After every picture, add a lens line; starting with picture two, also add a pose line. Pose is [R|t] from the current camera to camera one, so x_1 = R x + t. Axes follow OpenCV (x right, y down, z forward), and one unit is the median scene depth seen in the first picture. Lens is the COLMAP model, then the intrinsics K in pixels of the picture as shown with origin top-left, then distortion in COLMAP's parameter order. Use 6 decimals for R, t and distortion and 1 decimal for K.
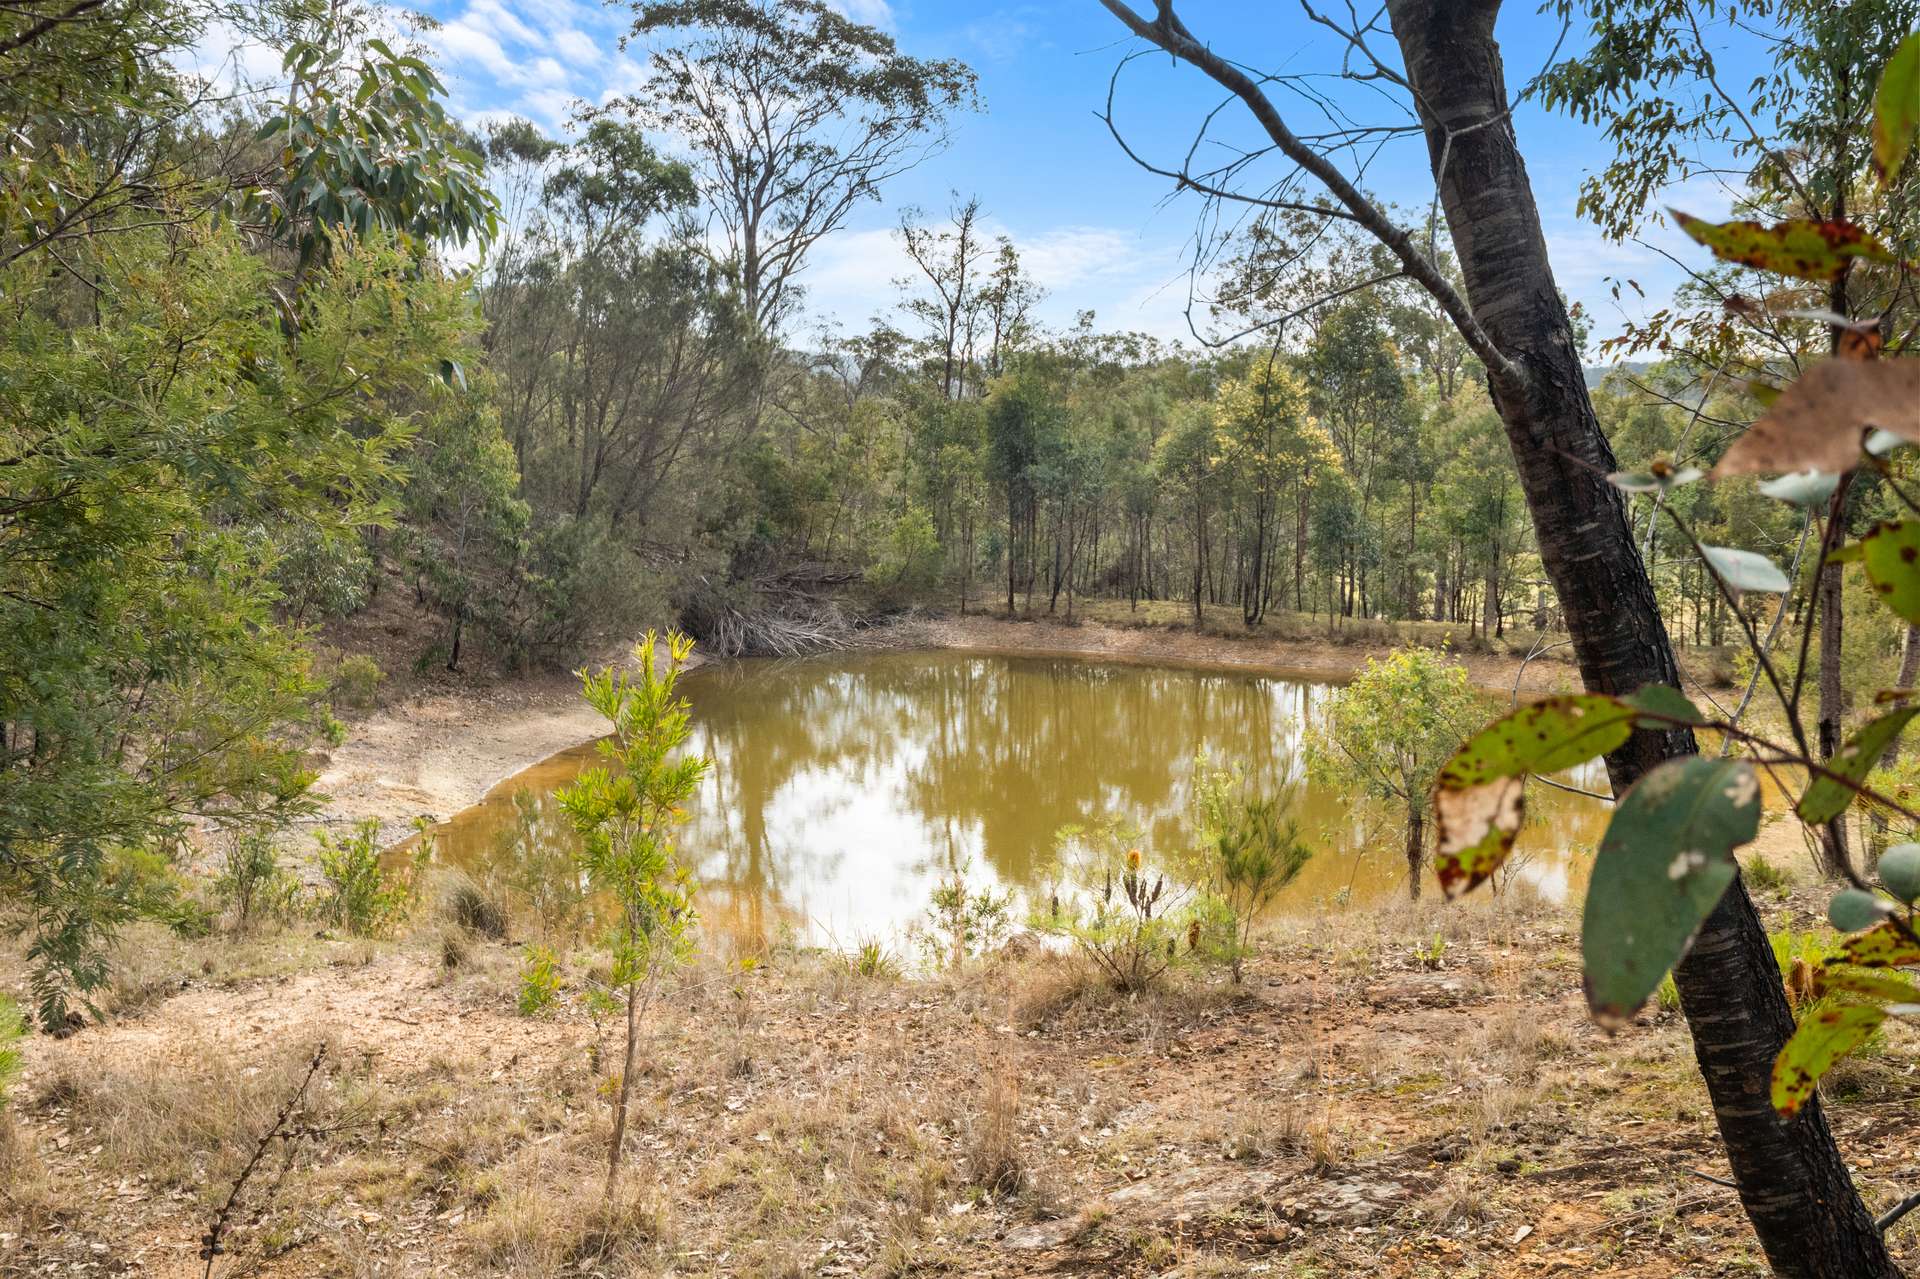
lens RADIAL K [[2047.3, 0, 961.4], [0, 2047.3, 644.1], [0, 0, 1]] dist [0.069568, 0.000000]
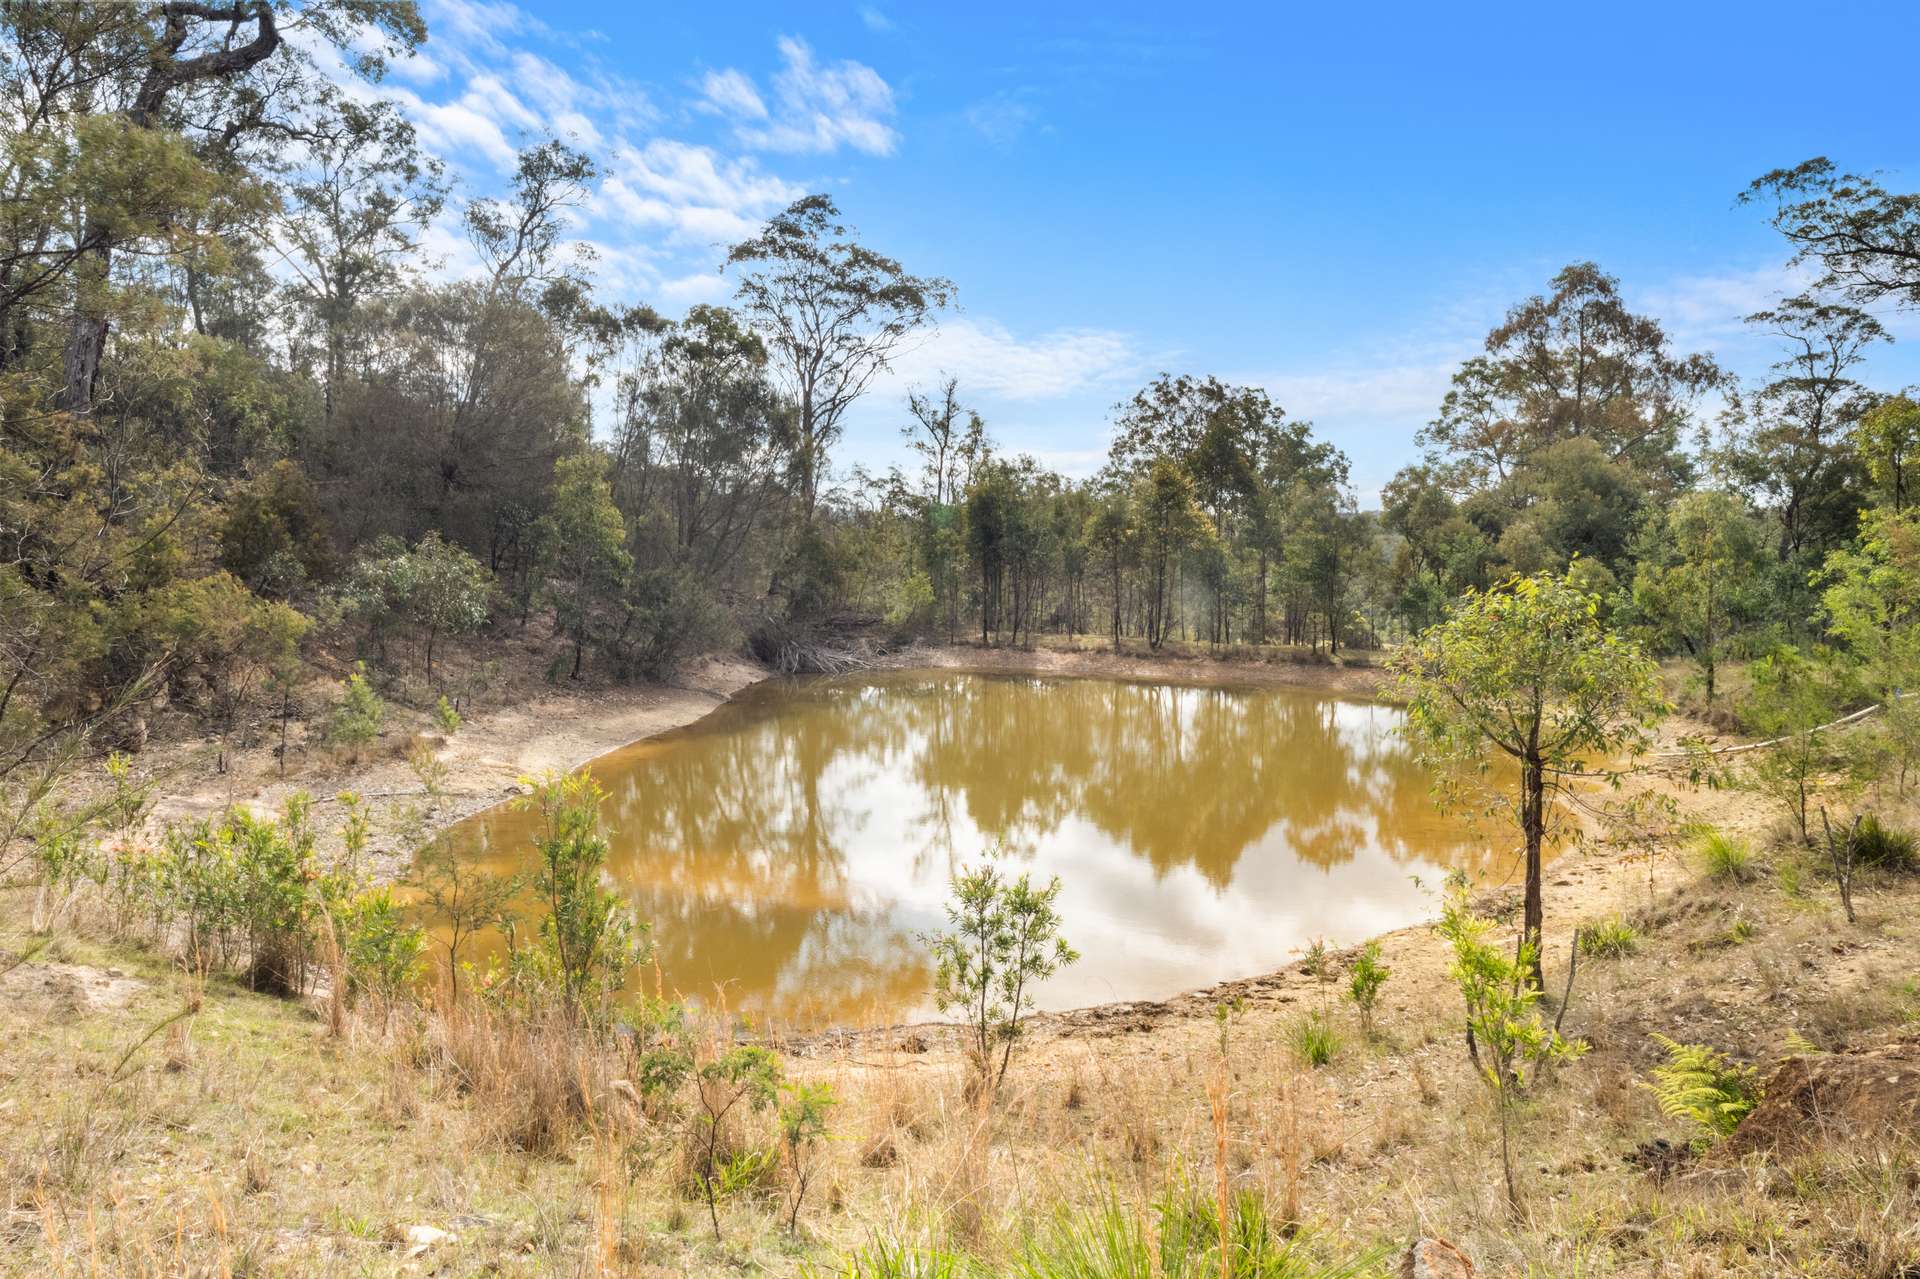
lens RADIAL K [[921.7, 0, 950.1], [0, 921.7, 668.0], [0, 0, 1]] dist [-0.000319, 0.000690]
pose [[0.999844, -0.007188, 0.016125, -0.010947], [0.007862, 0.999081, -0.042129, 0.028757], [-0.015807, 0.042249, 0.998982, 0.344044]]
